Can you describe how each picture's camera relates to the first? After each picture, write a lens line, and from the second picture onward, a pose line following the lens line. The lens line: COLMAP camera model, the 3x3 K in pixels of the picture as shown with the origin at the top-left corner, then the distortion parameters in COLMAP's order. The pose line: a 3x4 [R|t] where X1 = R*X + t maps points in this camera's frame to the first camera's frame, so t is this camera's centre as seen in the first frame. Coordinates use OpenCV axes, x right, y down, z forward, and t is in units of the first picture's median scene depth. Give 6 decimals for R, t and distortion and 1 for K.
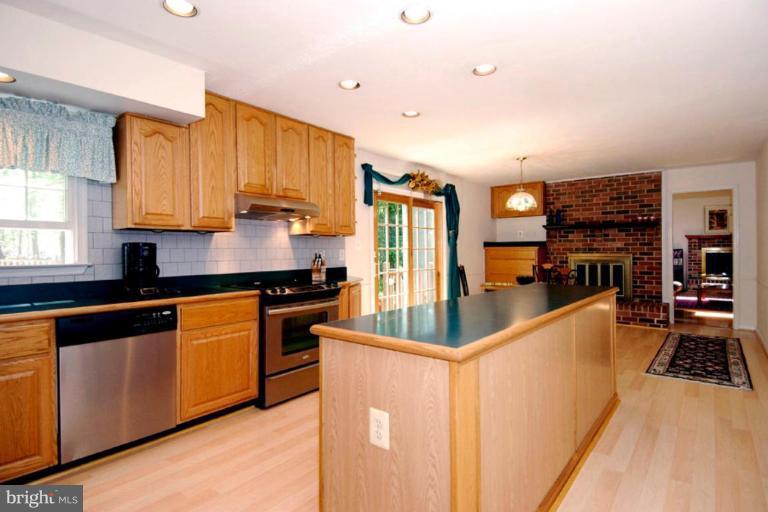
lens RADIAL K [[418.6, 0, 384.0], [0, 418.6, 256.0], [0, 0, 1]] dist [0.003198, 0.000121]
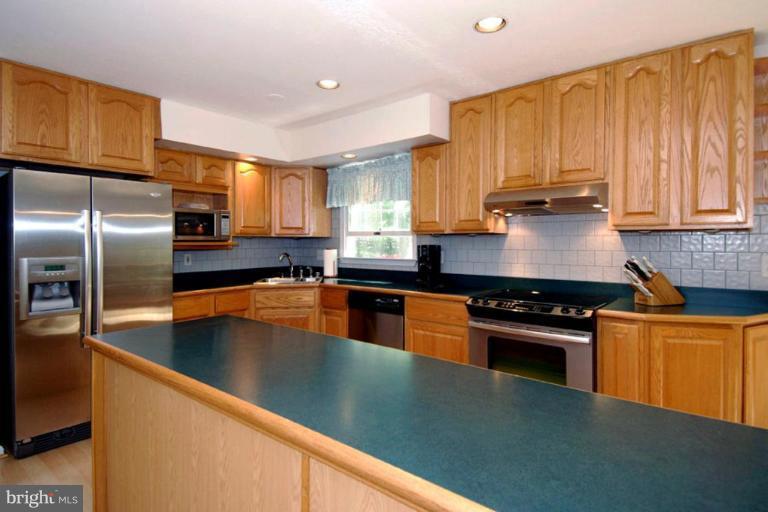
lens RADIAL K [[398.5, 0, 384.0], [0, 398.5, 256.0], [0, 0, 1]] dist [0.000450, -0.000210]
pose [[-0.021006, 0.021879, -0.999540, 0.289087], [-0.020823, 0.999534, 0.022317, -0.010991], [0.999562, 0.021282, -0.020541, 0.414263]]
